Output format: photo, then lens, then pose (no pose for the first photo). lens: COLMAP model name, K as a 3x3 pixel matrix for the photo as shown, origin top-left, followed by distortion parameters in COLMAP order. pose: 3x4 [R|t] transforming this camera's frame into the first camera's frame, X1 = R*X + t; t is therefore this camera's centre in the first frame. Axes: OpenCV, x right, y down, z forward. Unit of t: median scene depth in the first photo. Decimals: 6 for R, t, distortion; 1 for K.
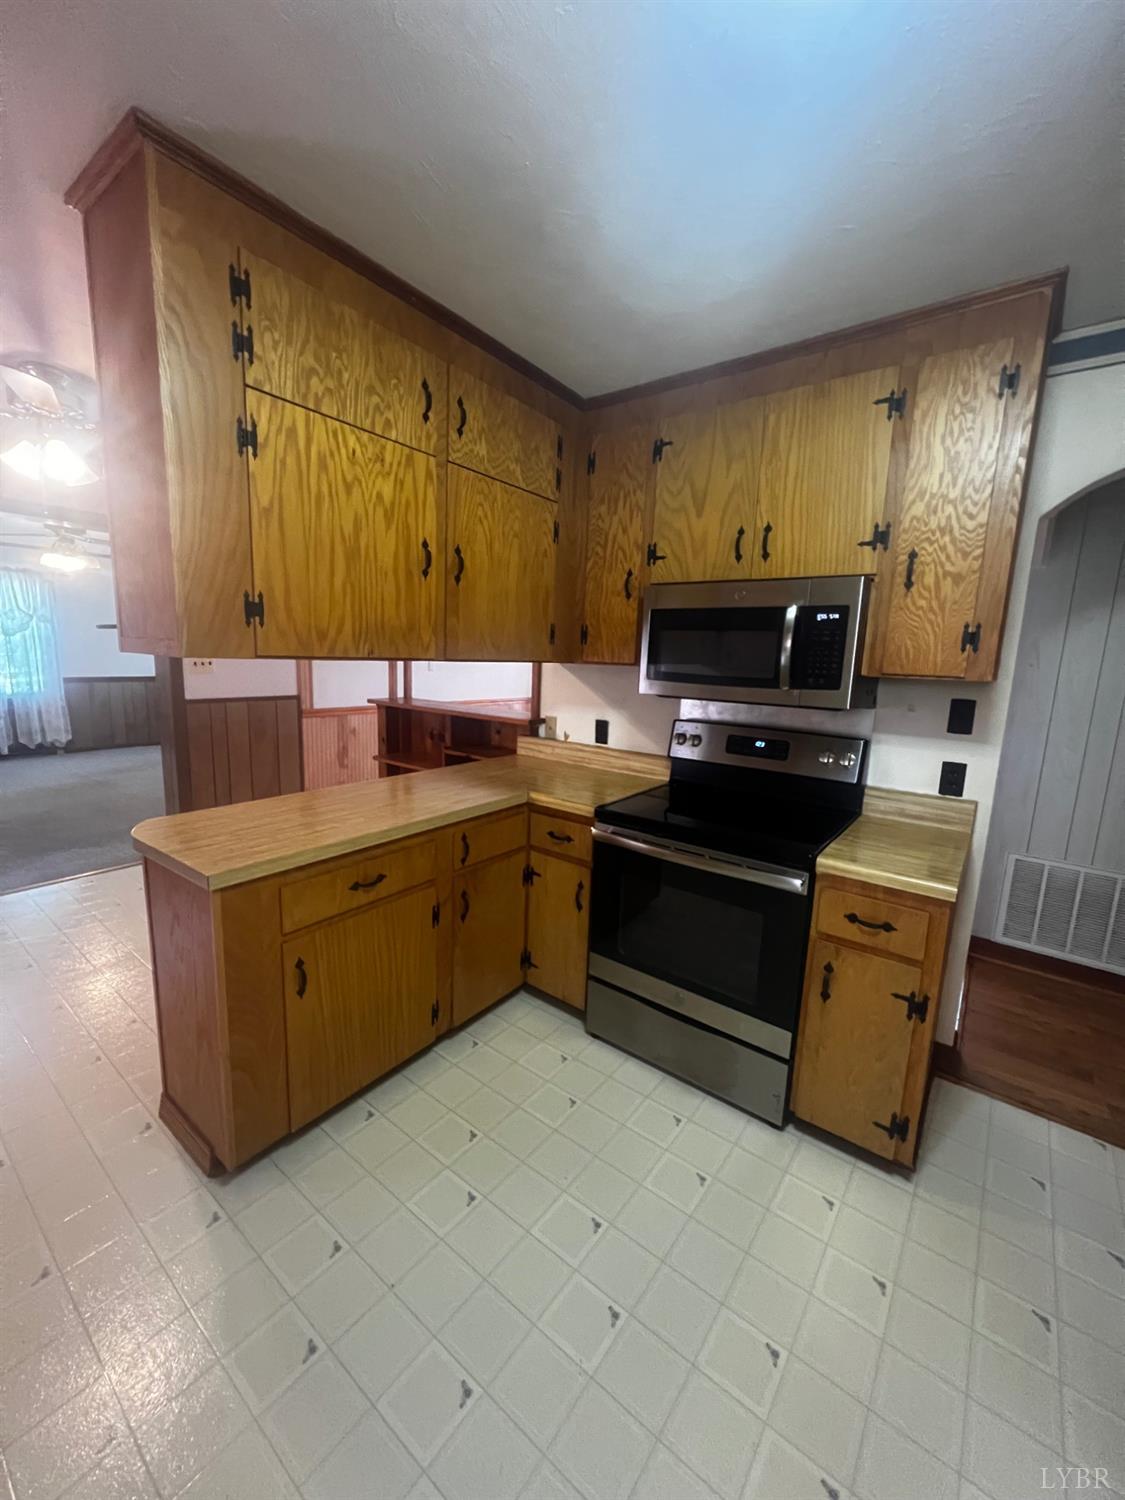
lens RADIAL K [[597.1, 0, 561.2], [0, 597.1, 754.6], [0, 0, 1]] dist [-0.000909, 0.000538]
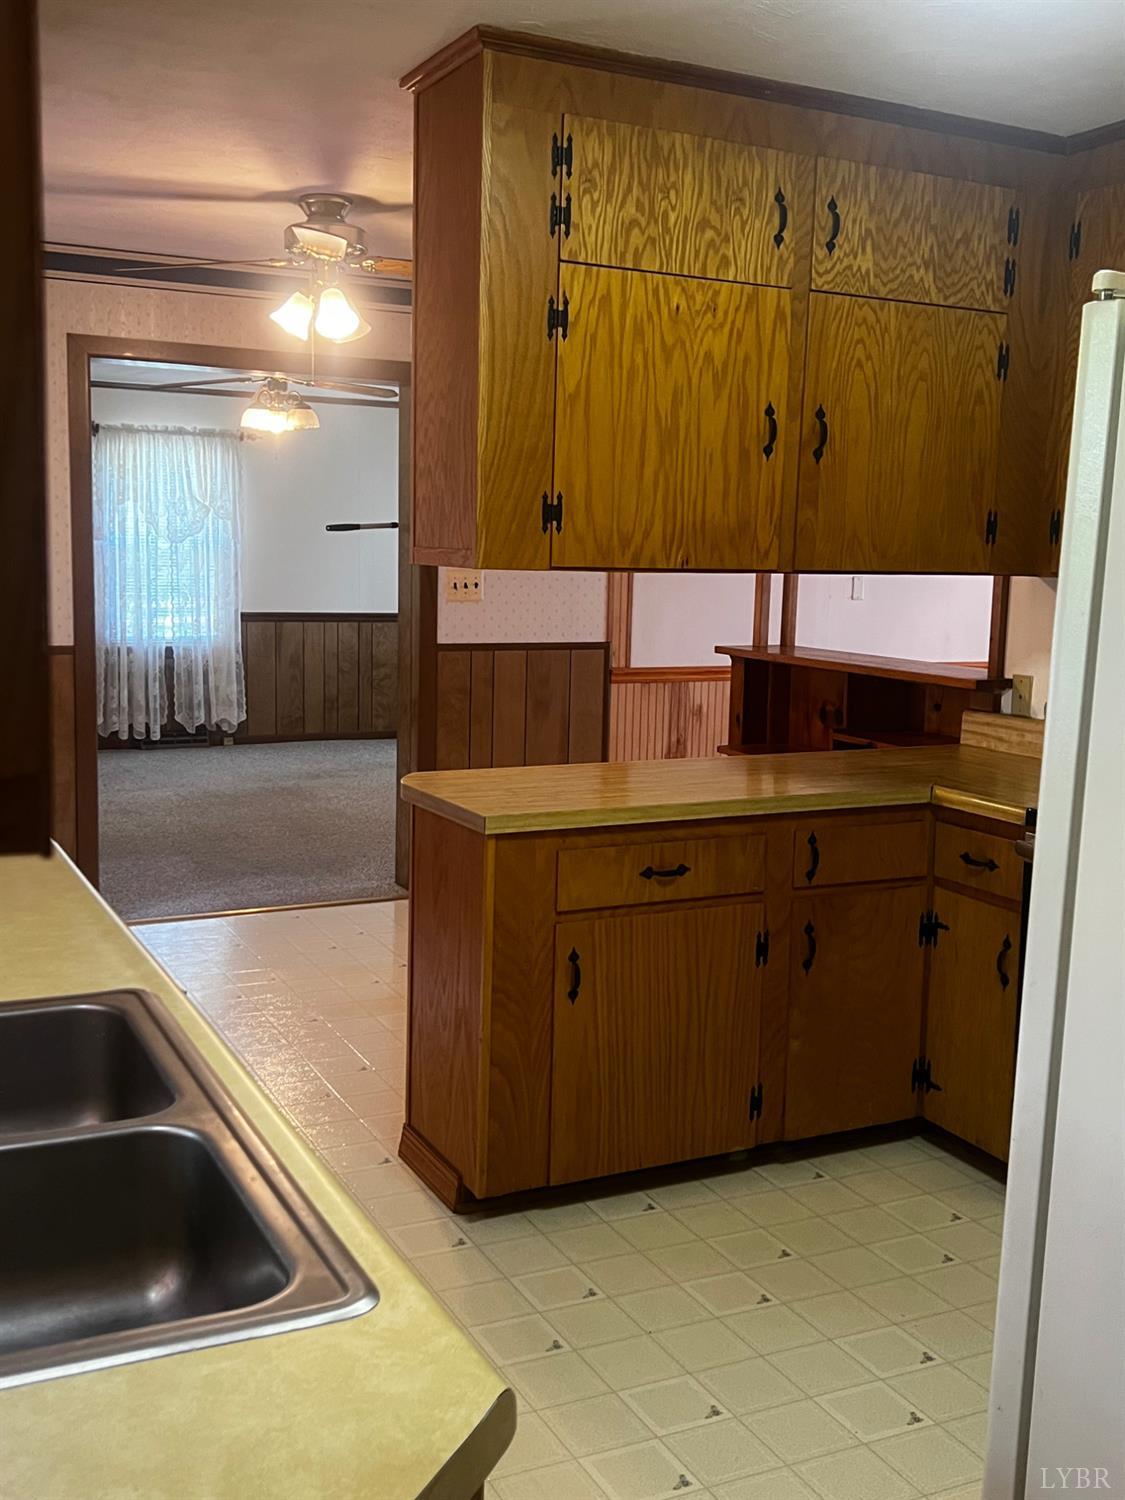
lens RADIAL K [[1514.2, 0, 560.4], [0, 1514.2, 746.3], [0, 0, 1]] dist [0.103235, 0.000000]
pose [[0.899241, 0.042753, -0.435360, 0.291395], [-0.065254, 0.997188, -0.036858, 0.108177], [0.432560, 0.061553, 0.899502, -0.591826]]
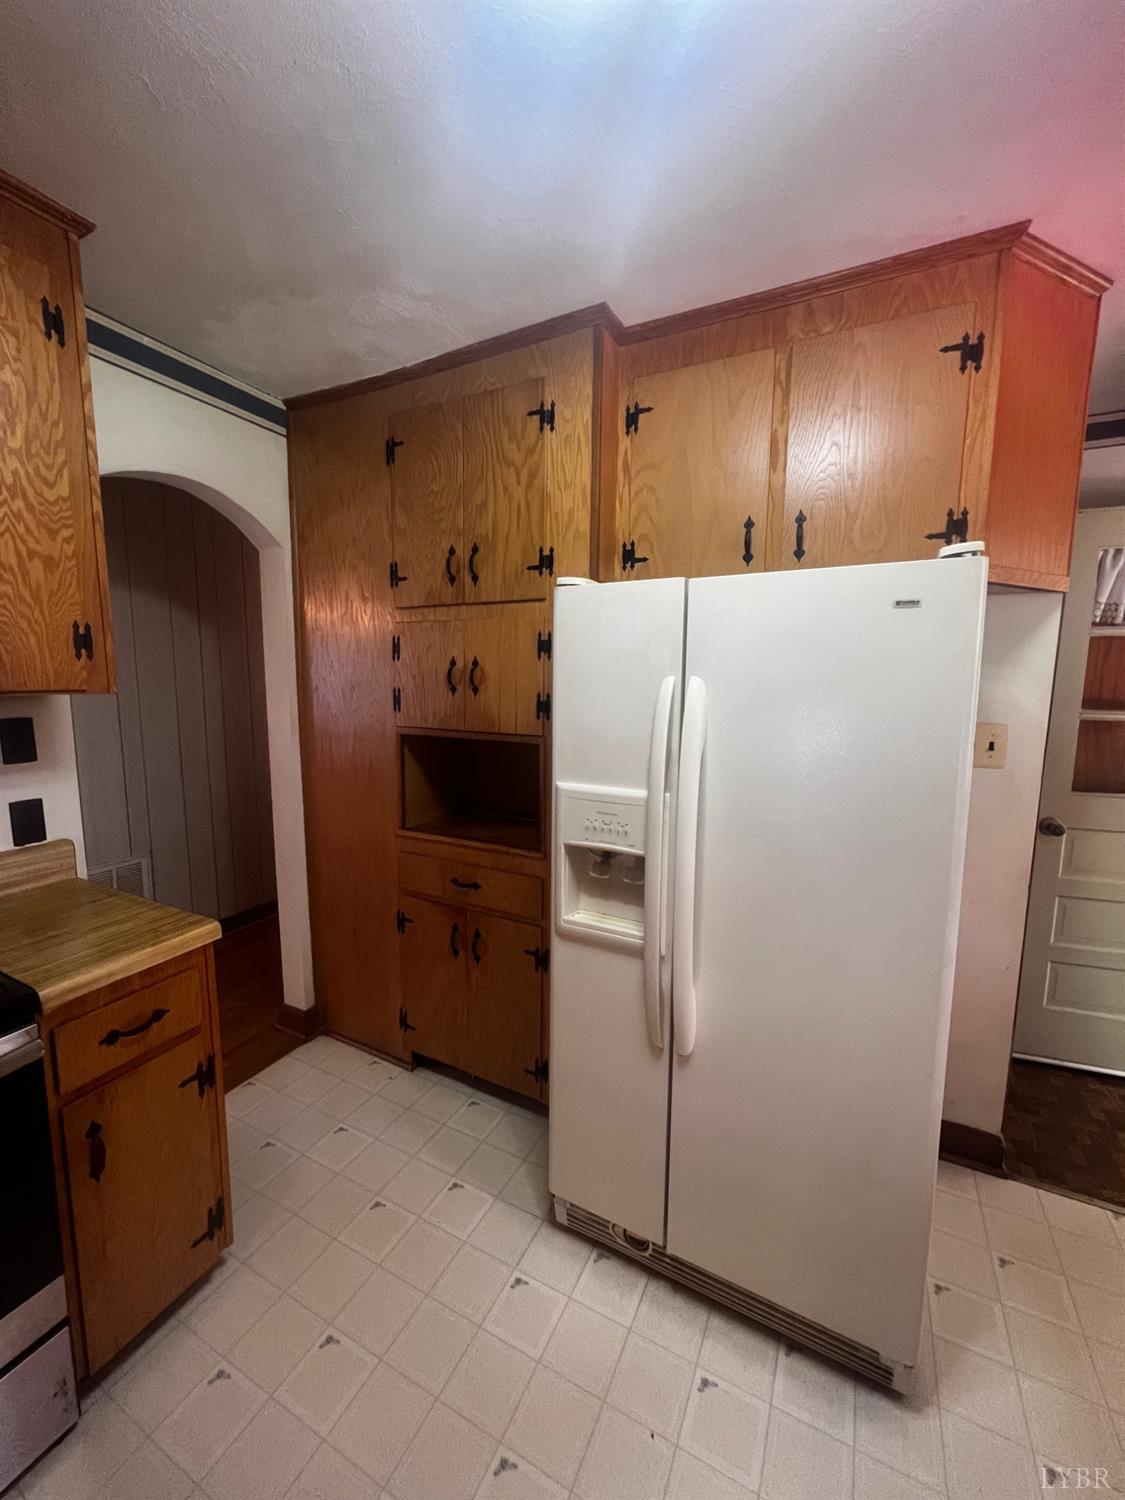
lens RADIAL K [[598.0, 0, 561.8], [0, 598.0, 753.4], [0, 0, 1]] dist [-0.001633, 0.000275]
pose [[-0.185000, -0.171046, 0.967739, -0.736219], [0.152125, 0.967883, 0.200153, -0.349903], [-0.970893, 0.184246, -0.153038, 1.643915]]
